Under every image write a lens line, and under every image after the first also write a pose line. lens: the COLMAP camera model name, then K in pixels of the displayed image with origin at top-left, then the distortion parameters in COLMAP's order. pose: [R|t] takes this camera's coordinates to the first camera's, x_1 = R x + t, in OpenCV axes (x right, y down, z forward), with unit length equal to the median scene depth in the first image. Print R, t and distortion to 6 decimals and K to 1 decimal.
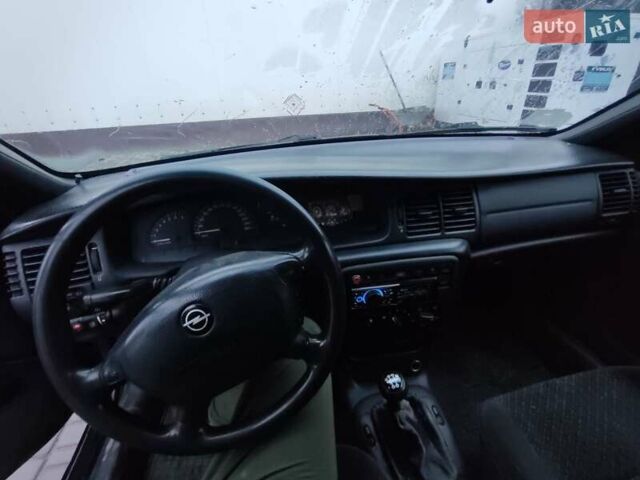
lens RADIAL K [[289.5, 0, 320.0], [0, 289.5, 240.0], [0, 0, 1]] dist [-0.001931, -0.000614]
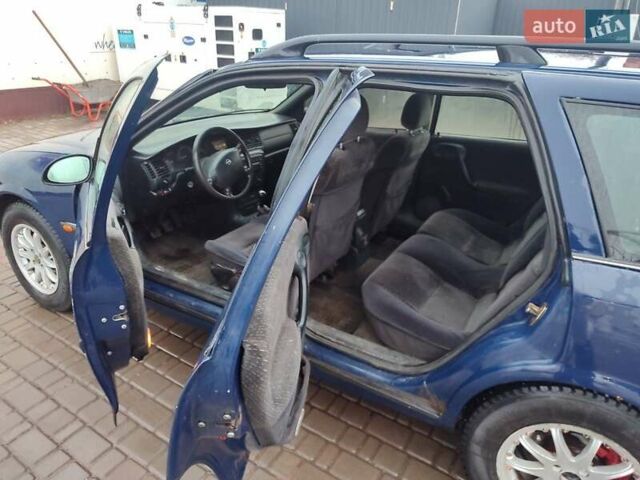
lens RADIAL K [[441.8, 0, 320.0], [0, 441.8, 240.0], [0, 0, 1]] dist [-0.004922, -0.003956]
pose [[0.675981, -0.261131, 0.689101, -1.757796], [0.303043, 0.950888, 0.063061, 0.559501], [-0.671725, 0.166199, 0.721916, -1.789783]]
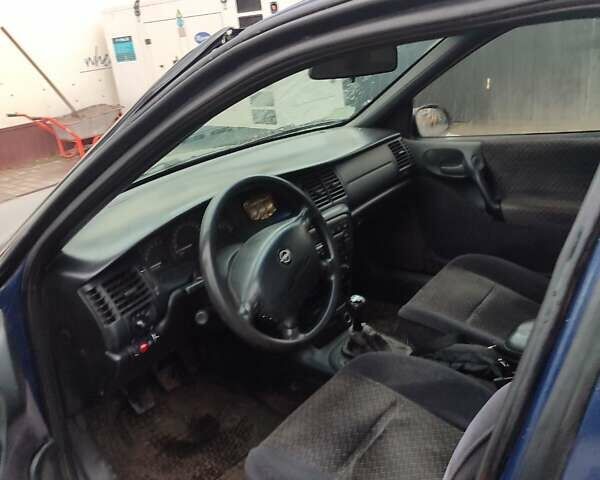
lens RADIAL K [[566.5, 0, 300.0], [0, 566.5, 240.0], [0, 0, 1]] dist [-0.002280, -0.000051]
pose [[0.753623, -0.273970, 0.597489, -0.995707], [0.379775, 0.923407, -0.055602, 0.171752], [-0.536492, 0.268814, 0.799947, -0.759846]]
